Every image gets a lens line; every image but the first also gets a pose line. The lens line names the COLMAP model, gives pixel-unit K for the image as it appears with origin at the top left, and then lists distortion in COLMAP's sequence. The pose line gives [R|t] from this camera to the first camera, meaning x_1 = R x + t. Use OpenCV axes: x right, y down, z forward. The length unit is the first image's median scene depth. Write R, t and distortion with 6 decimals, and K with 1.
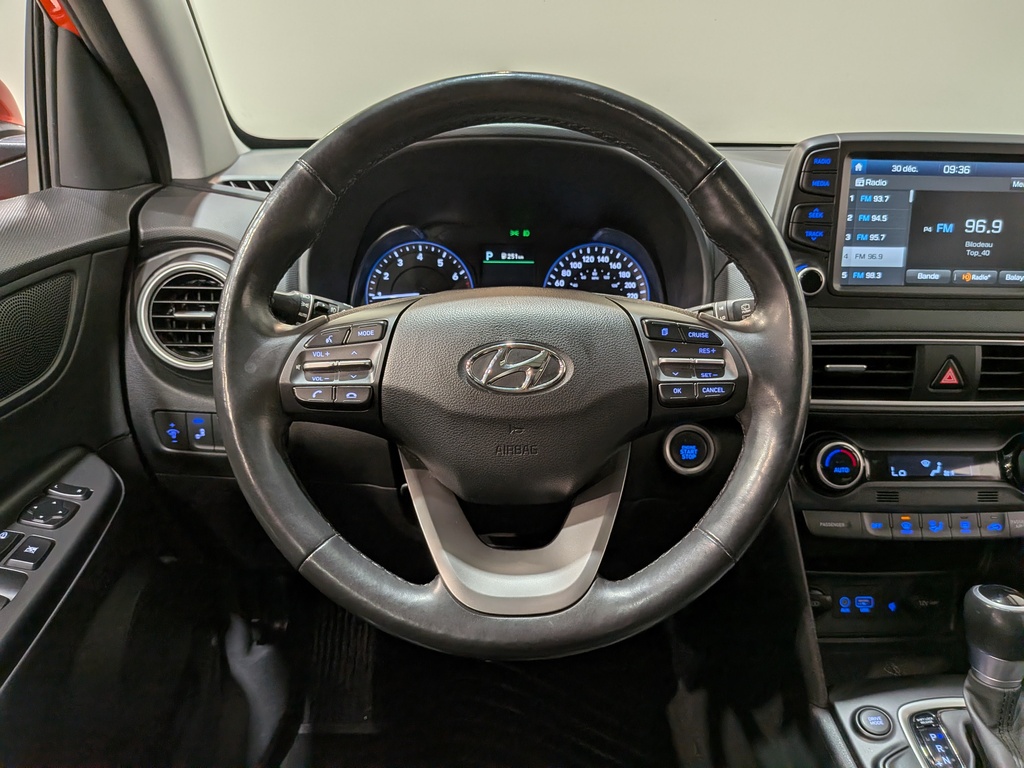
lens RADIAL K [[725.0, 0, 521.8], [0, 725.0, 417.7], [0, 0, 1]] dist [0.056568, -0.112603]
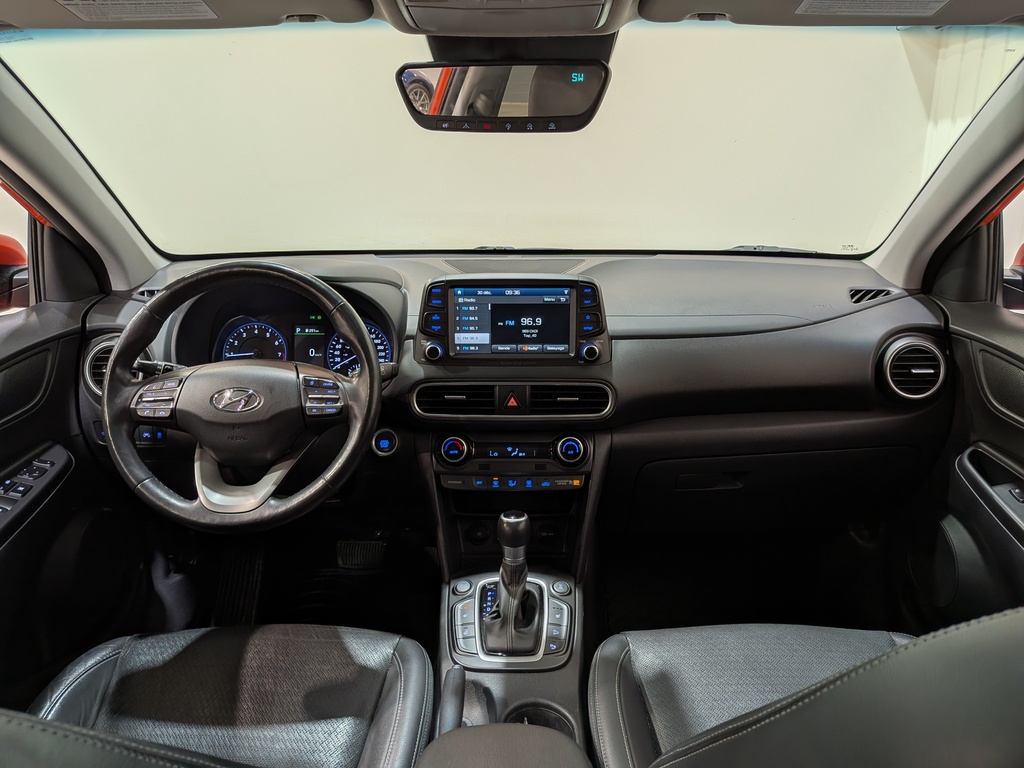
lens RADIAL K [[697.0, 0, 513.4], [0, 697.0, 397.5], [0, 0, 1]] dist [0.041699, -0.088420]
pose [[0.999783, -0.002482, -0.020675, 0.630202], [0.001439, 0.998732, -0.050316, 0.021878], [0.020774, 0.050275, 0.998519, -0.788352]]
